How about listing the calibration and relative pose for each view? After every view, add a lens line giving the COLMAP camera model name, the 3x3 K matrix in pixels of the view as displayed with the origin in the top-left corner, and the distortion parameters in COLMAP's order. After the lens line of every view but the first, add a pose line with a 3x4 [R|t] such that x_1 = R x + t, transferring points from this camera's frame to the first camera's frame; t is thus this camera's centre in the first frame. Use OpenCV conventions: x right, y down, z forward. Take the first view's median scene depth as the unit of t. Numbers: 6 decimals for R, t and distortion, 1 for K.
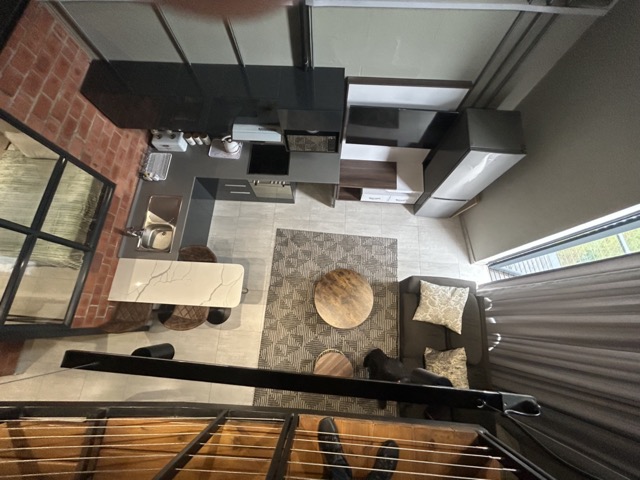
lens RADIAL K [[258.3, 0, 318.3], [0, 258.3, 239.5], [0, 0, 1]] dist [-0.000608, 0.000200]
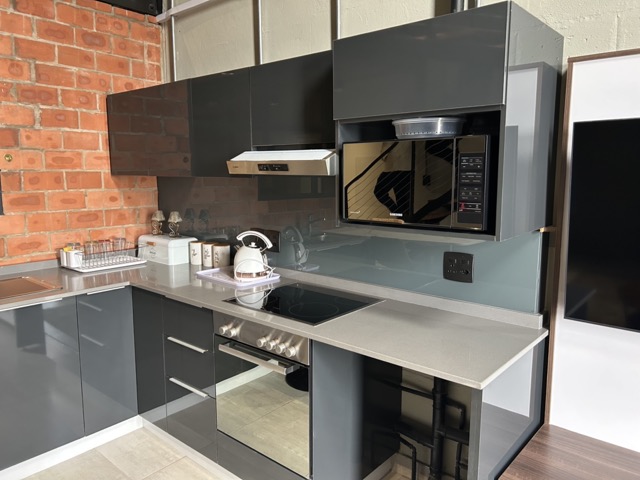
lens RADIAL K [[480.4, 0, 321.5], [0, 480.4, 241.7], [0, 0, 1]] dist [0.008422, -0.015747]
pose [[0.792316, 0.106027, -0.600827, 0.210275], [-0.586942, 0.401269, -0.703194, 0.082805], [0.166536, 0.909803, 0.380164, 0.777879]]
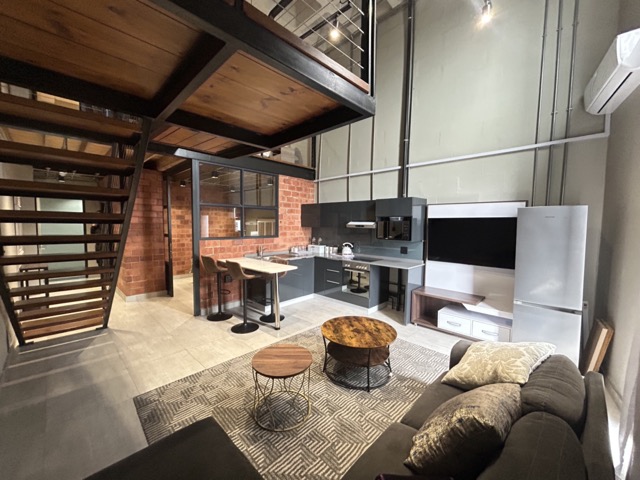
lens RADIAL K [[258.3, 0, 317.7], [0, 258.3, 240.4], [0, 0, 1]] dist [-0.000608, 0.000200]
pose [[0.757210, 0.067964, -0.649627, 0.536516], [-0.630479, 0.335935, -0.699746, 0.820639], [0.170675, 0.939430, 0.297223, 0.524859]]
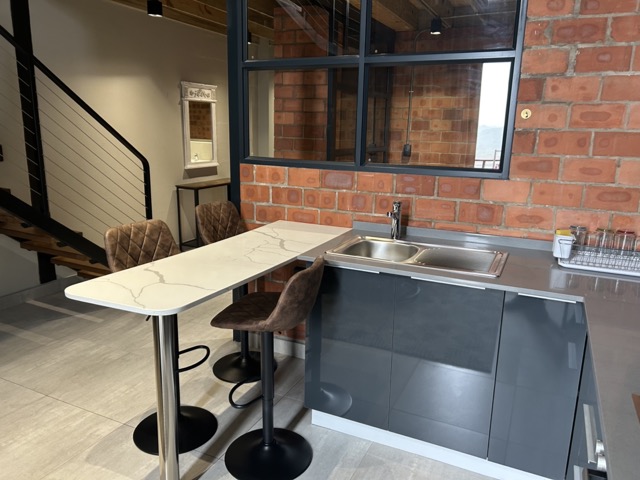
lens RADIAL K [[480.4, 0, 321.4], [0, 480.4, 238.8], [0, 0, 1]] dist [0.008422, -0.015747]
pose [[-0.384153, 0.213405, -0.898268, 0.059115], [-0.885693, 0.189560, 0.423810, -0.247277], [0.260719, 0.958397, 0.116191, 0.889301]]
